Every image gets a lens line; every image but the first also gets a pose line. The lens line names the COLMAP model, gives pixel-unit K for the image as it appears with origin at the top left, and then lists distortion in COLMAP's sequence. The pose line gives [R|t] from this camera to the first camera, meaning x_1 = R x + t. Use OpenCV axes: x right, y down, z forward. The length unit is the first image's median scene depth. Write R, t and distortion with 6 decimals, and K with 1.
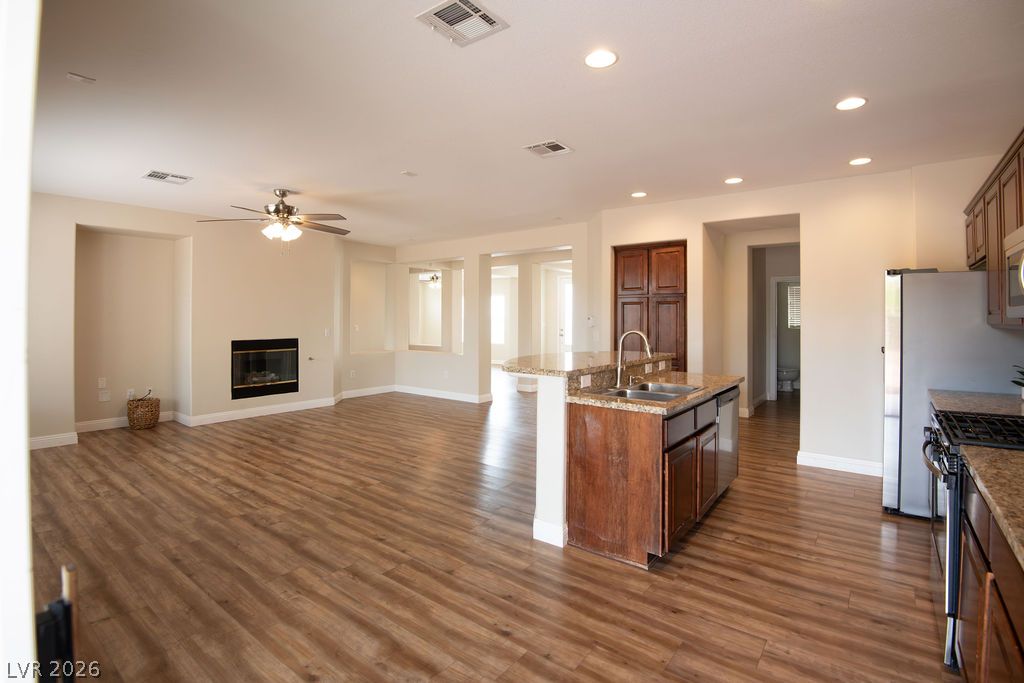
lens RADIAL K [[490.6, 0, 512.6], [0, 490.6, 311.8], [0, 0, 1]] dist [-0.010801, -0.018339]
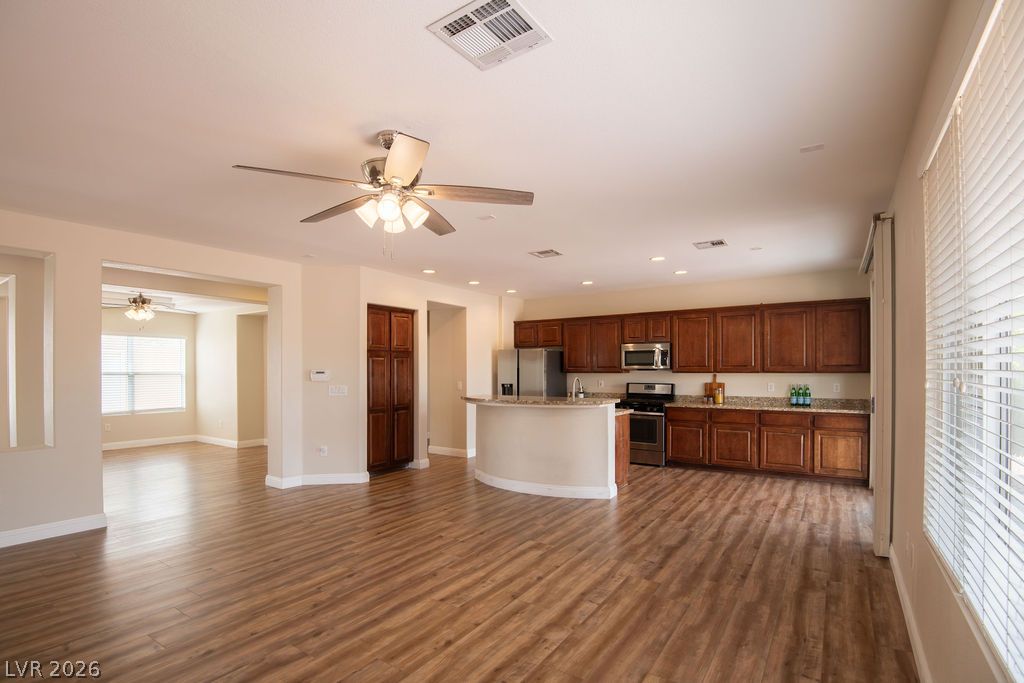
lens RADIAL K [[490.3, 0, 507.0], [0, 490.3, 374.7], [0, 0, 1]] dist [-0.027217, -0.000441]
pose [[-0.067157, -0.014327, 0.997640, -1.387873], [-0.006612, 0.999881, 0.013914, 0.004581], [-0.997720, -0.005662, -0.067244, 1.252371]]
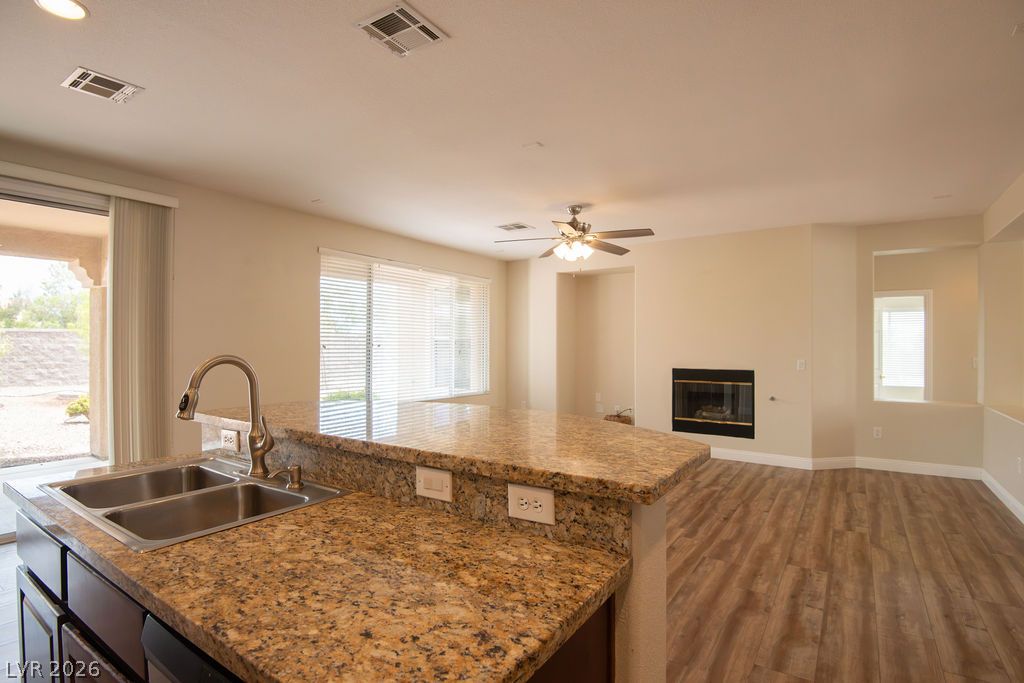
lens RADIAL K [[502.0, 0, 506.4], [0, 502.0, 341.7], [0, 0, 1]] dist [-0.004409, -0.020593]
pose [[0.055244, -0.010939, -0.998413, 0.668665], [0.009187, 0.999903, -0.010447, 0.026889], [0.998431, -0.008595, 0.055340, 1.125901]]
